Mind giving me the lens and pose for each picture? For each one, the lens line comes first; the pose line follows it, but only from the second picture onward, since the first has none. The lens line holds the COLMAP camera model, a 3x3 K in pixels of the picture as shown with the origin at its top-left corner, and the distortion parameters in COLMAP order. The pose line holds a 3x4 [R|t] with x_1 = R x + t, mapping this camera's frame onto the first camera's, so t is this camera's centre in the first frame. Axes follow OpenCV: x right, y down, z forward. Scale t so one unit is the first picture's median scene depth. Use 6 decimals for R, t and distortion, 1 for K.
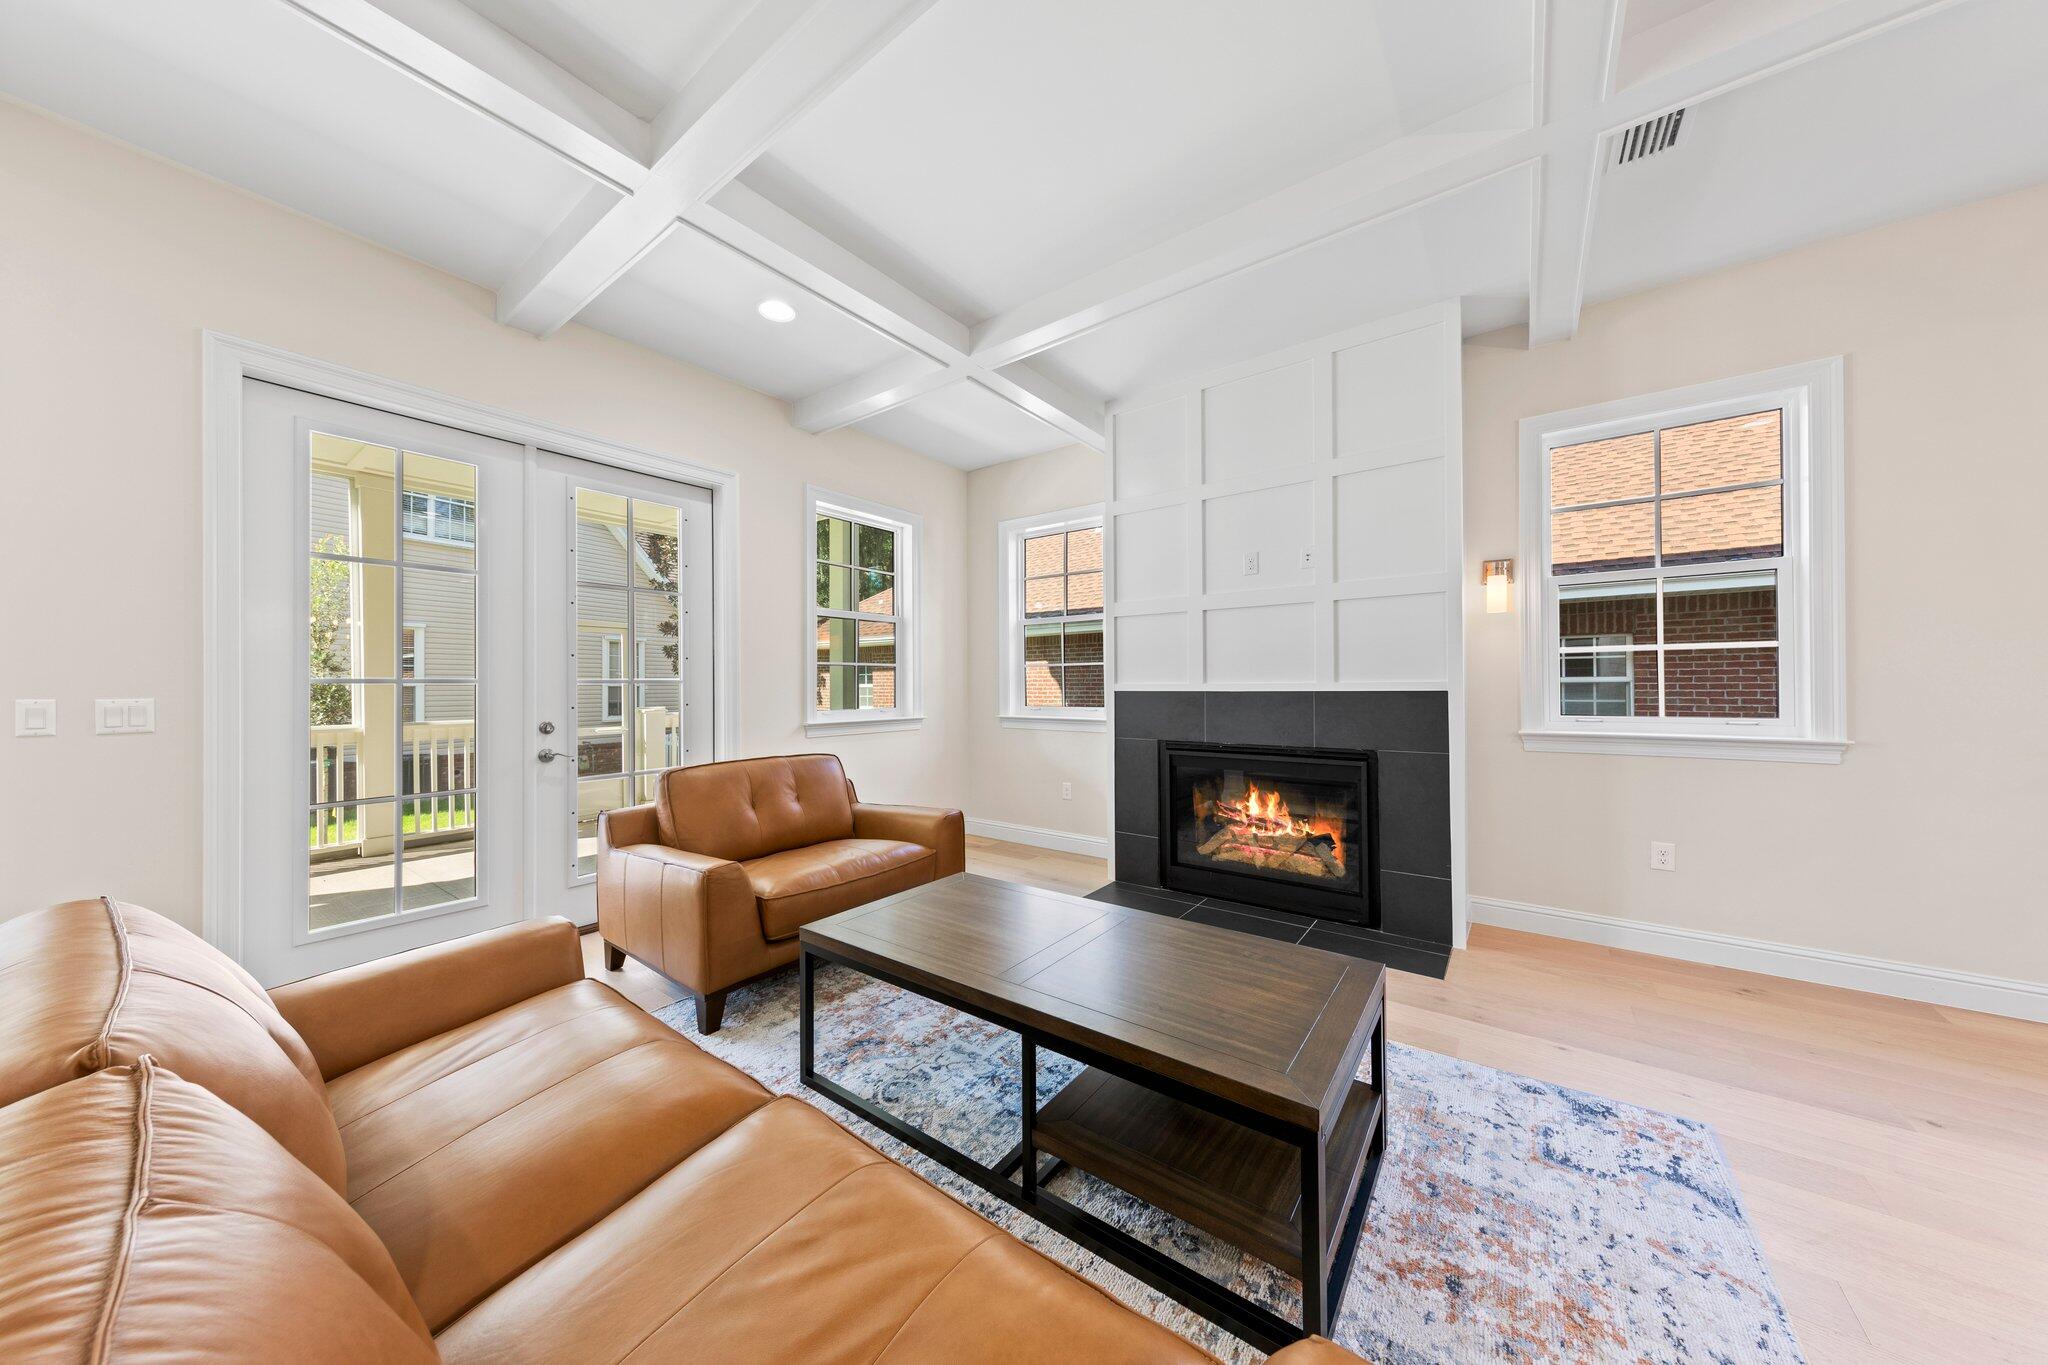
lens RADIAL K [[680.2, 0, 1012.5], [0, 680.2, 684.6], [0, 0, 1]] dist [0.006812, -0.000721]
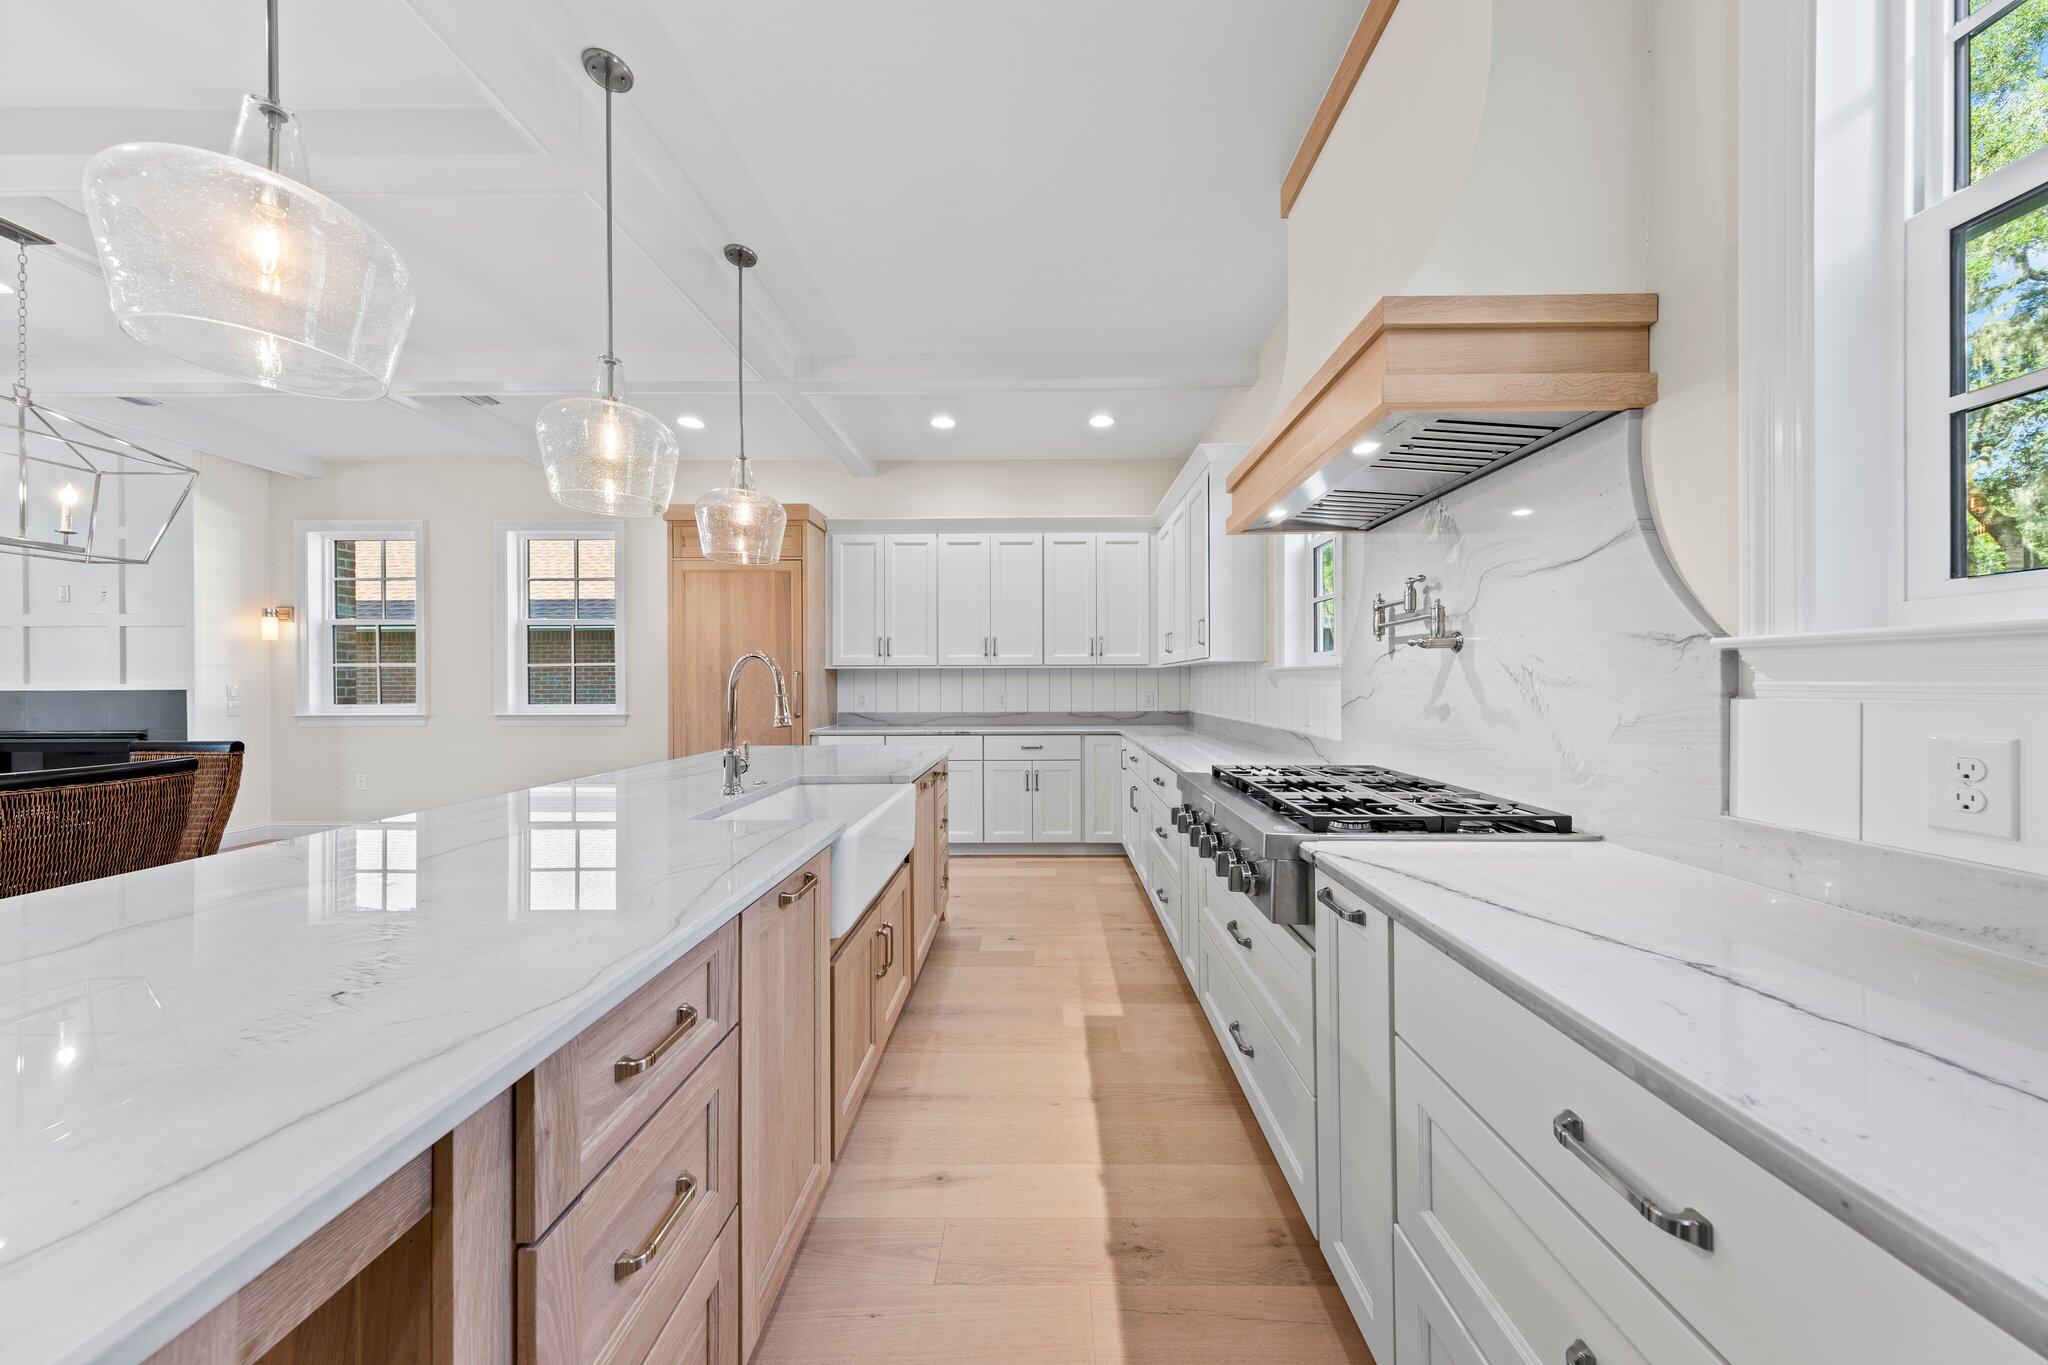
lens RADIAL K [[645.0, 0, 1032.3], [0, 645.0, 682.4], [0, 0, 1]] dist [0.005309, -0.000690]
pose [[0.799989, 0.003779, 0.600003, 1.176742], [-0.002012, 0.999991, -0.003615, -0.004873], [-0.600011, 0.001685, 0.799990, -1.239236]]
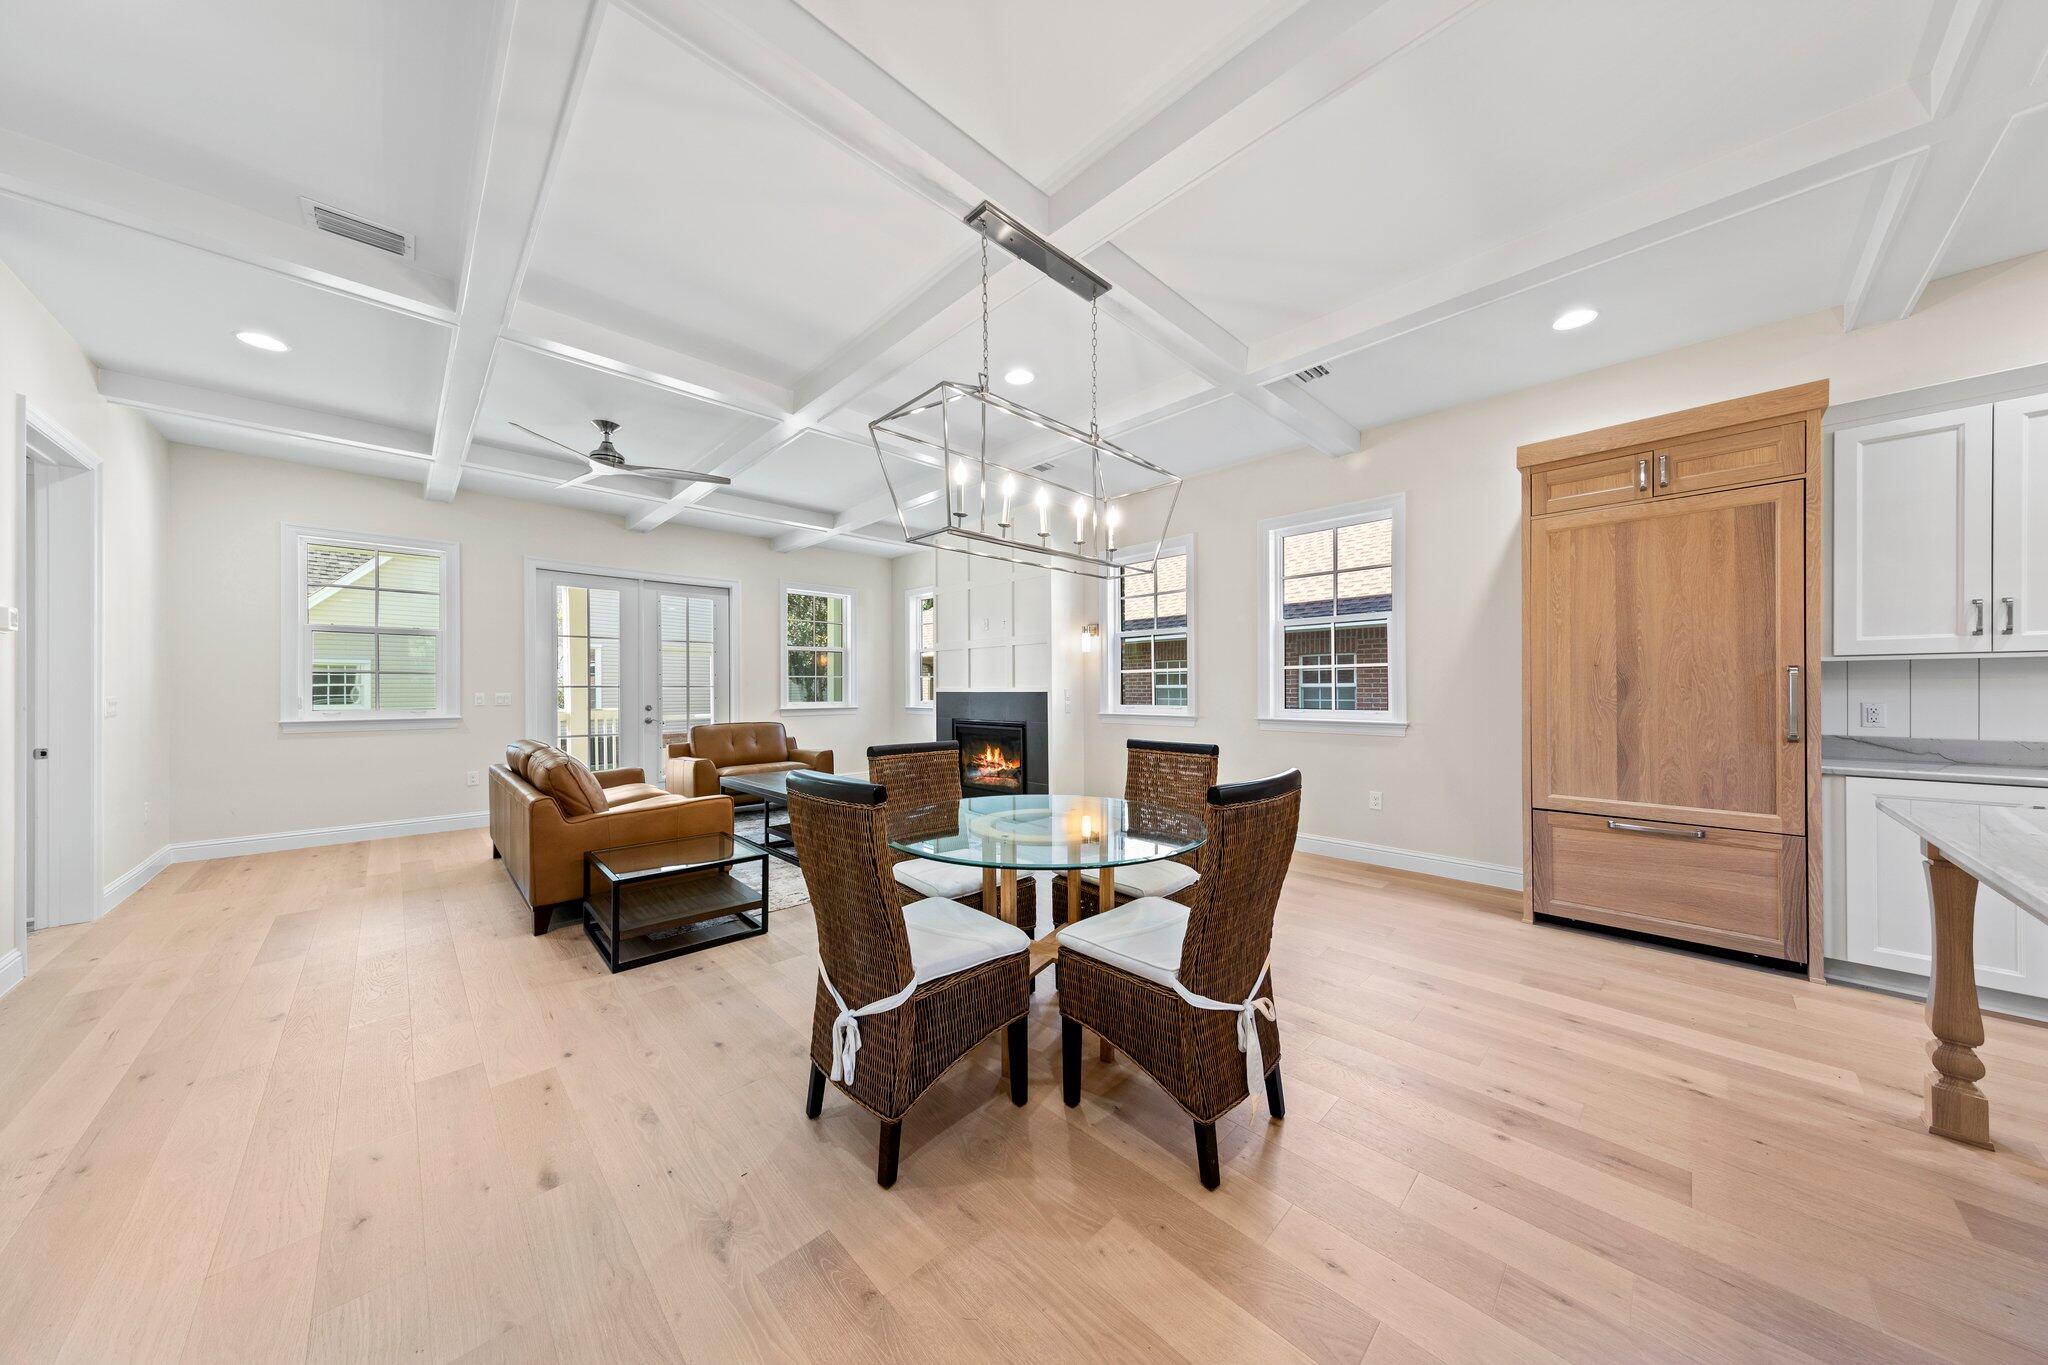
lens RADIAL K [[645.0, 0, 1026.4], [0, 645.0, 689.7], [0, 0, 1]] dist [0.005309, -0.000690]
pose [[0.989008, 0.003767, -0.147812, 0.779698], [-0.003540, 0.999992, 0.001804, -0.000026], [0.147818, -0.001261, 0.989014, -0.831779]]
